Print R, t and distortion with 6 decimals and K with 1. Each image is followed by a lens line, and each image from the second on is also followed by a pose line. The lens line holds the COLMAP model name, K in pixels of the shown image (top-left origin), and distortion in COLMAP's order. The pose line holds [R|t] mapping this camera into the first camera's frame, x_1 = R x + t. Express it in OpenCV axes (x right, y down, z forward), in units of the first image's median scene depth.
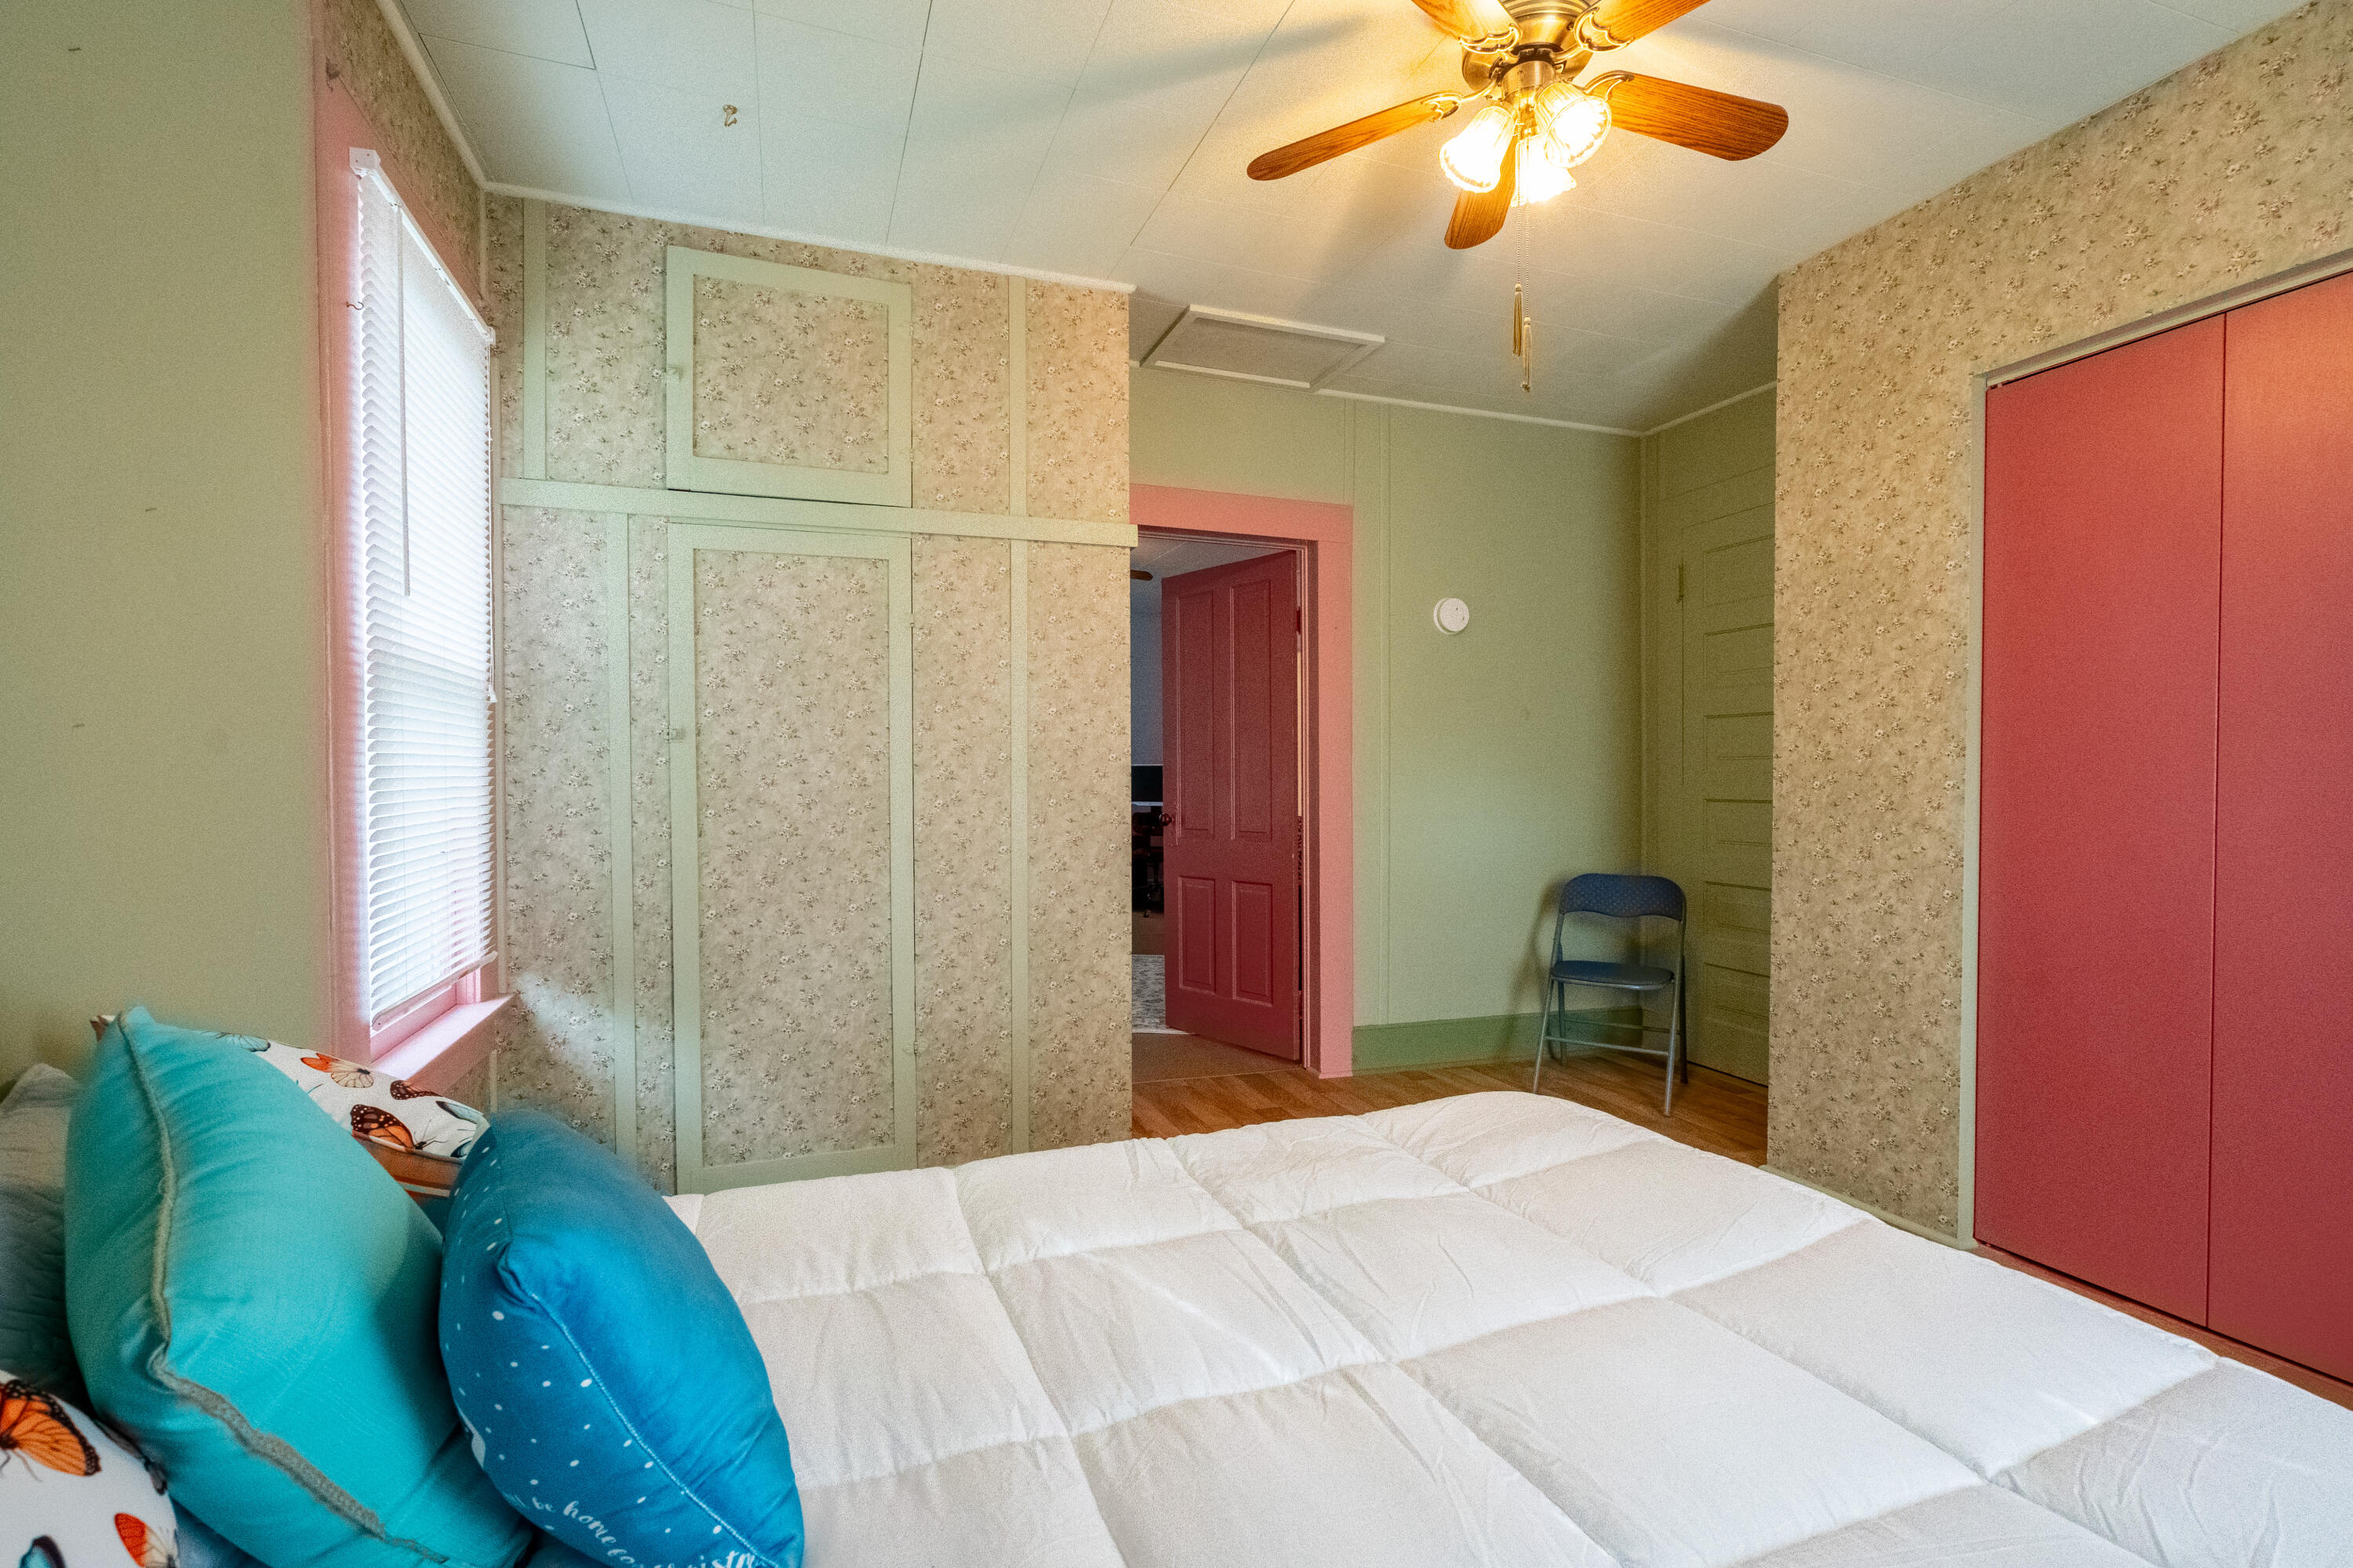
lens RADIAL K [[1064.6, 0, 1194.3], [0, 1064.6, 800.4], [0, 0, 1]] dist [-0.005087, 0.001868]
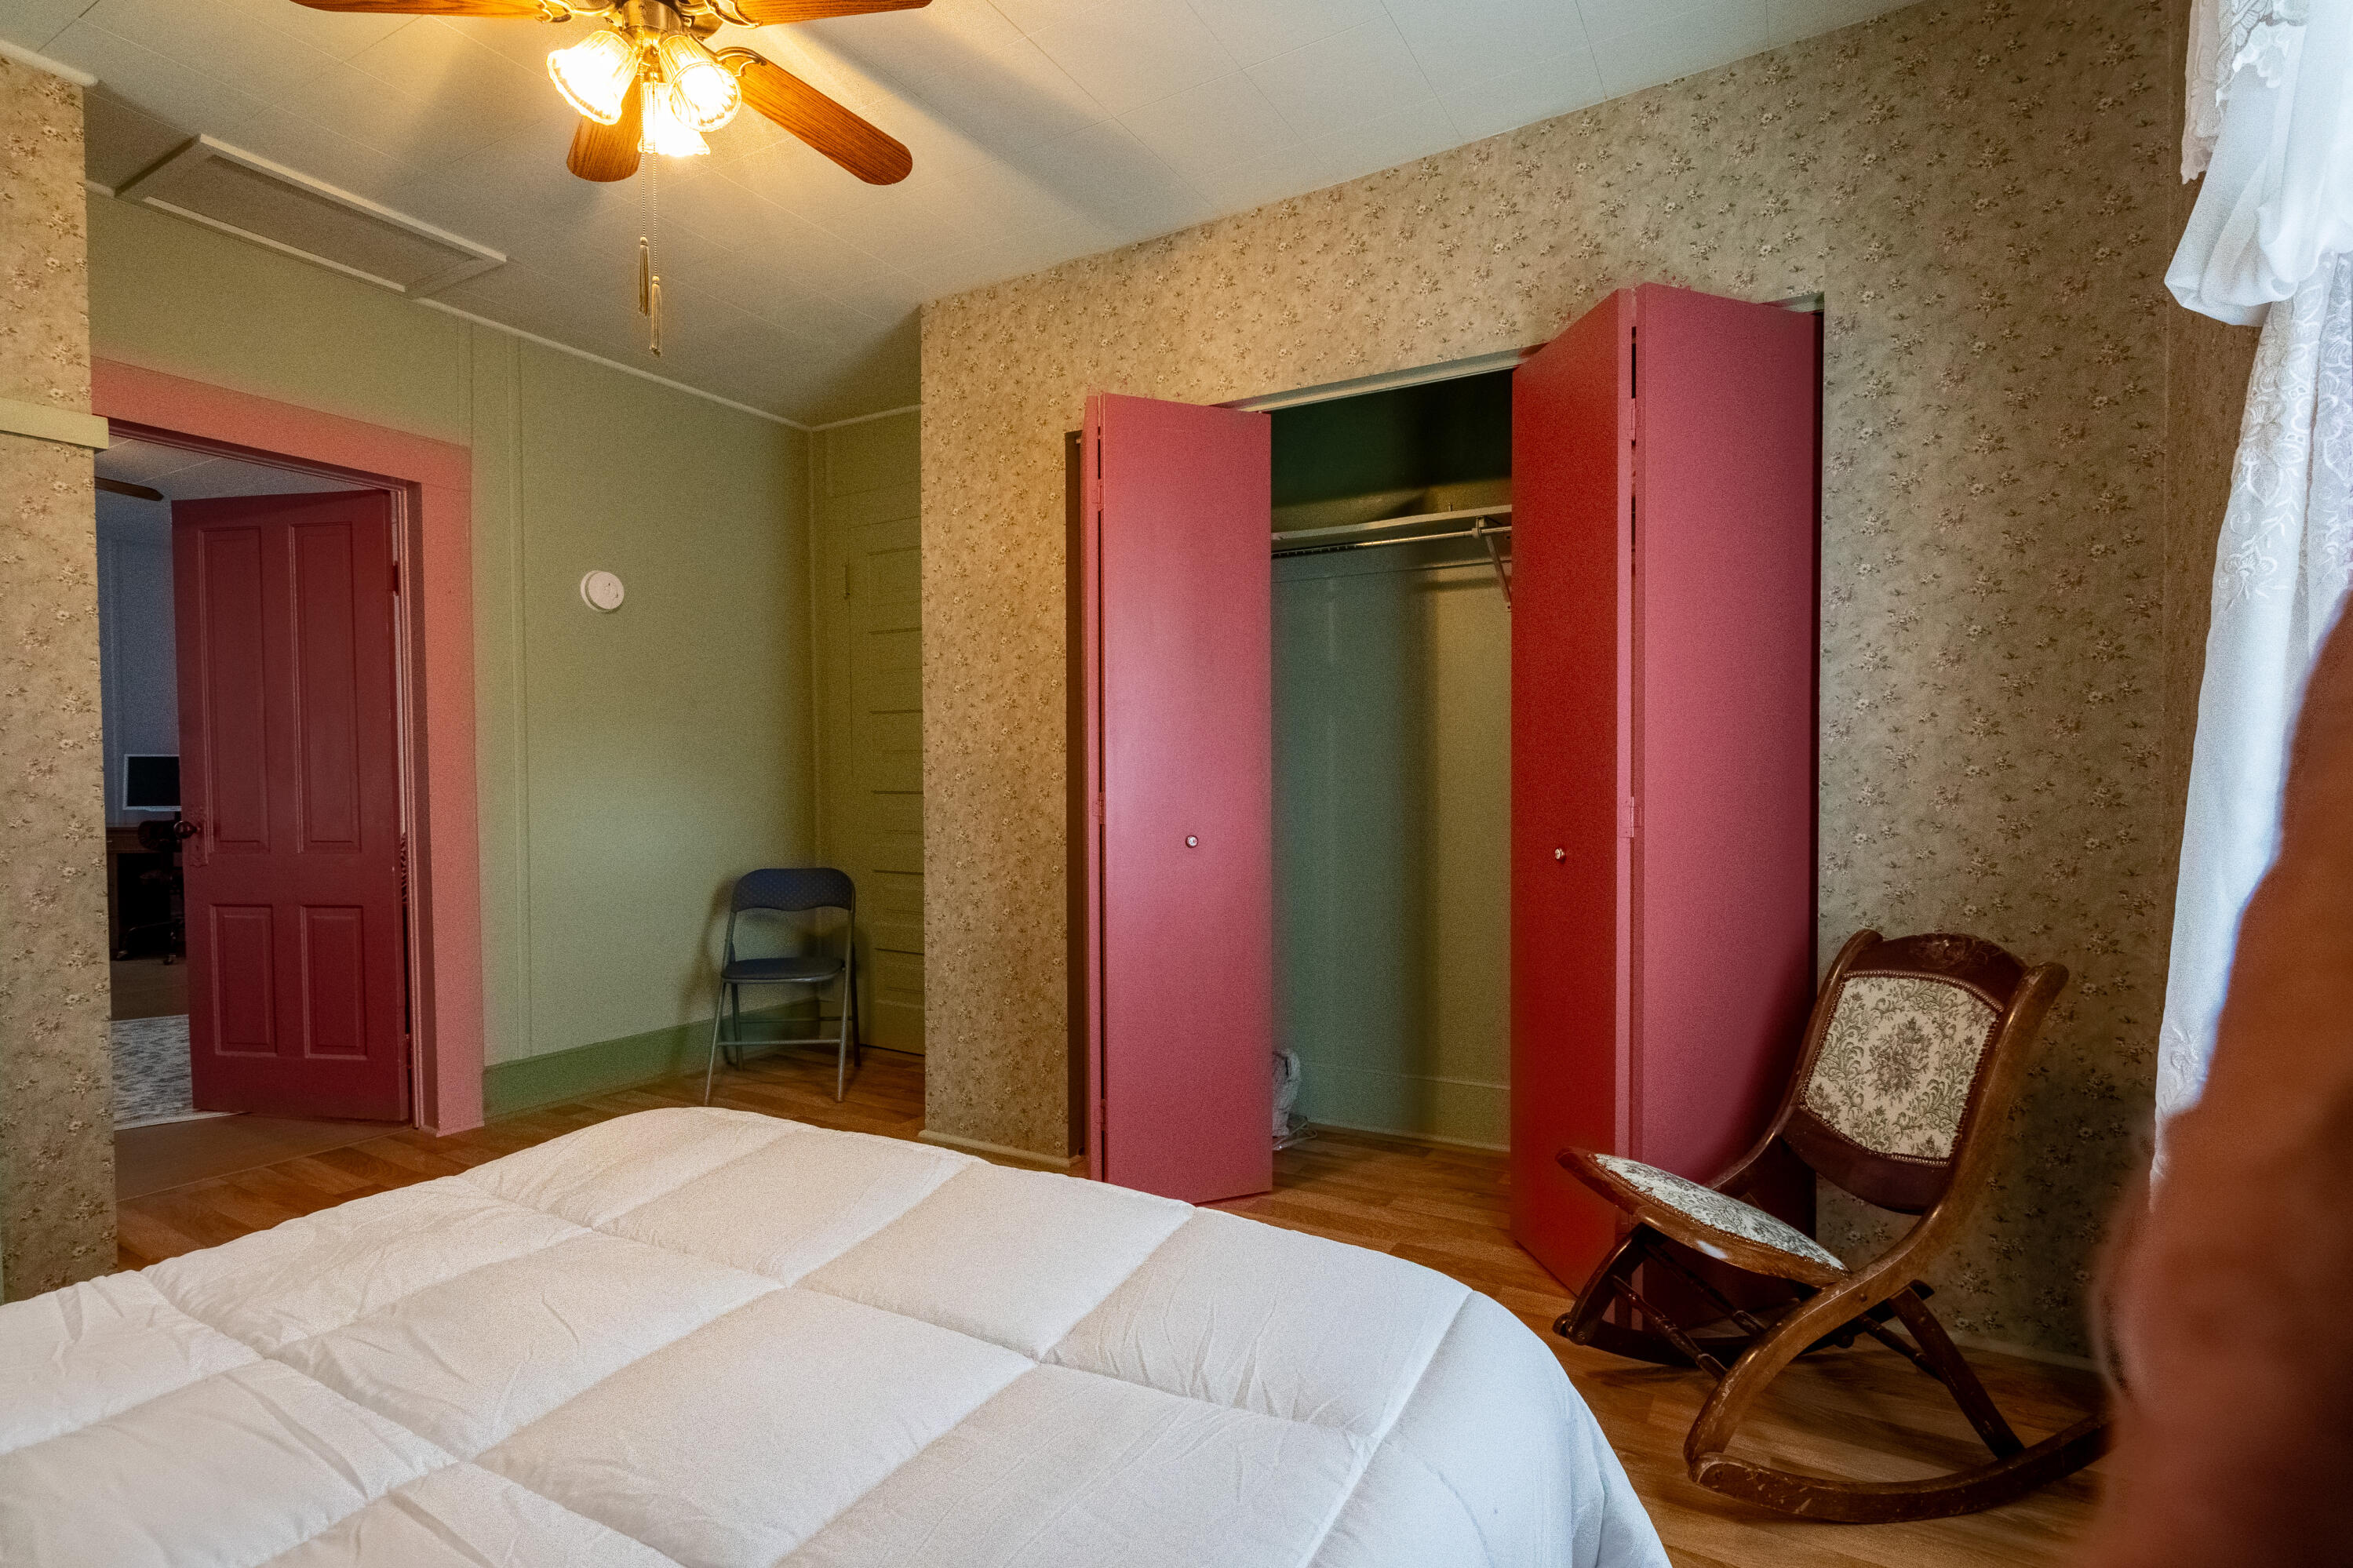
lens RADIAL K [[1093.8, 0, 1154.9], [0, 1093.8, 795.5], [0, 0, 1]] dist [-0.003326, 0.001521]
pose [[0.775051, -0.016374, 0.631686, 0.025782], [0.015679, 0.999855, 0.006680, 0.000317], [-0.631704, 0.004727, 0.775195, -0.009366]]
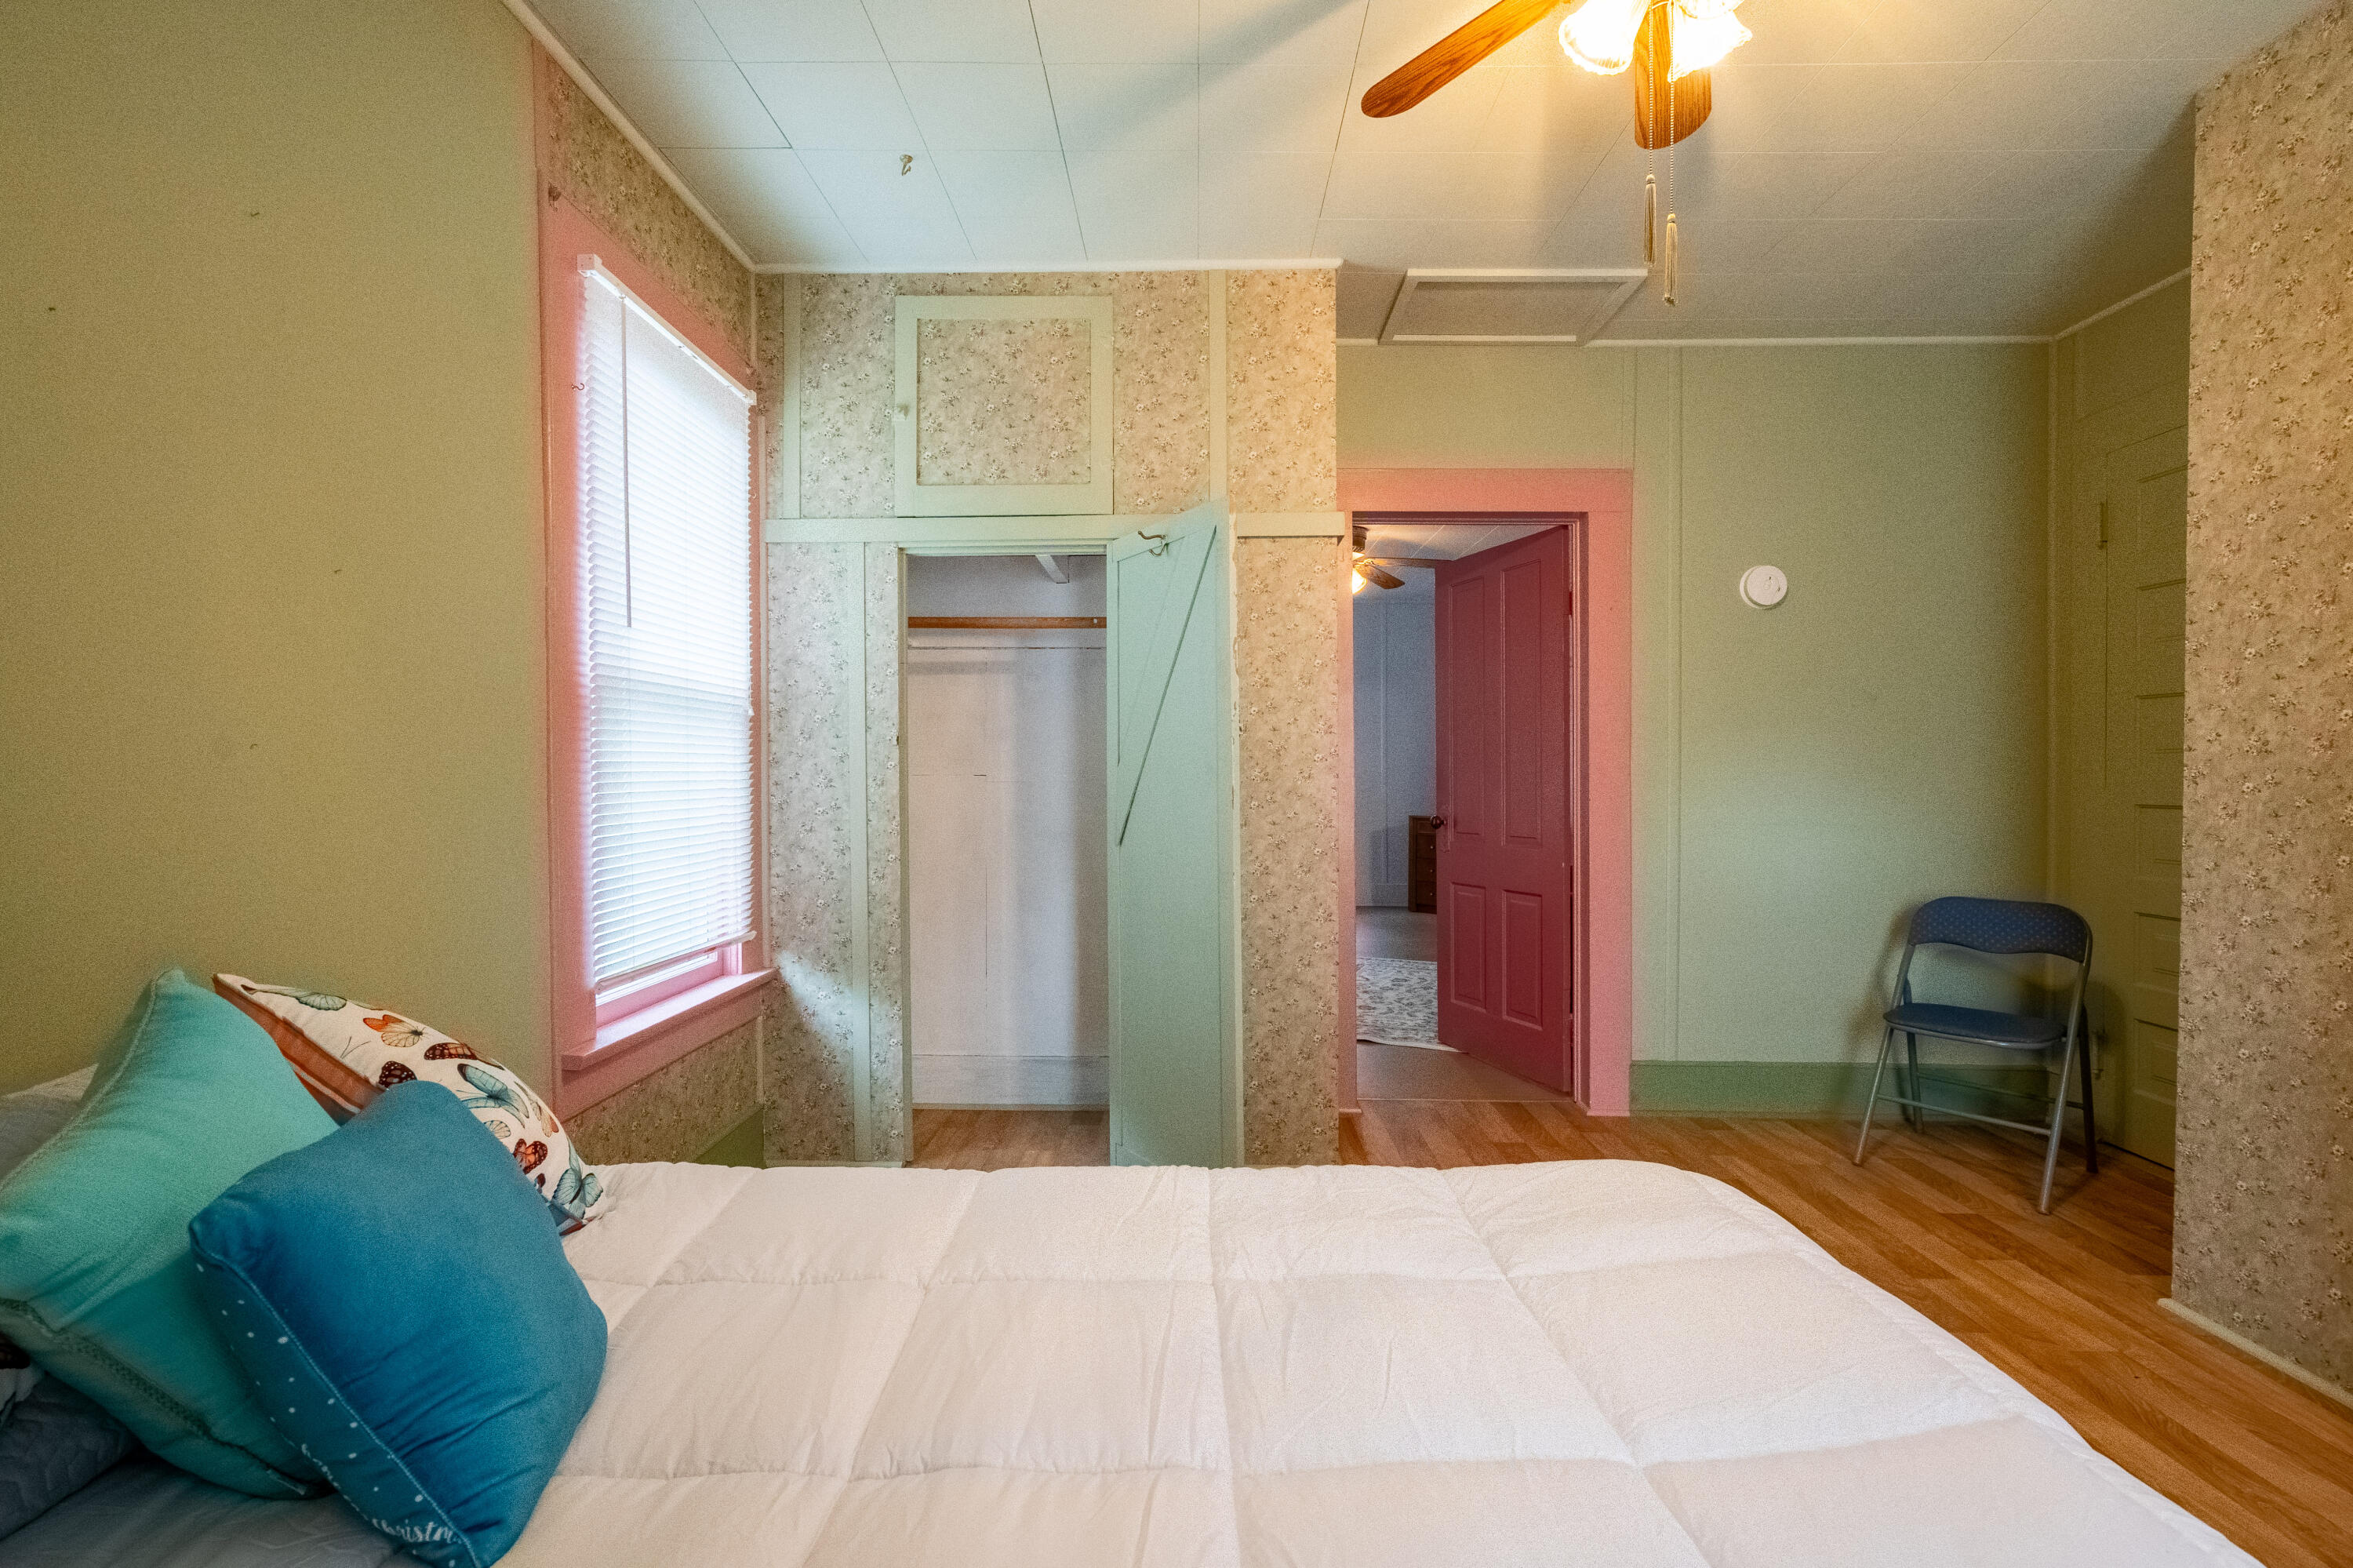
lens RADIAL K [[1064.7, 0, 1194.3], [0, 1064.7, 800.4], [0, 0, 1]] dist [-0.005087, 0.001868]
pose [[0.937277, 0.005292, -0.348545, 0.164805], [-0.004705, 0.999986, 0.002532, -0.004164], [0.348553, -0.000733, 0.937289, 0.071111]]
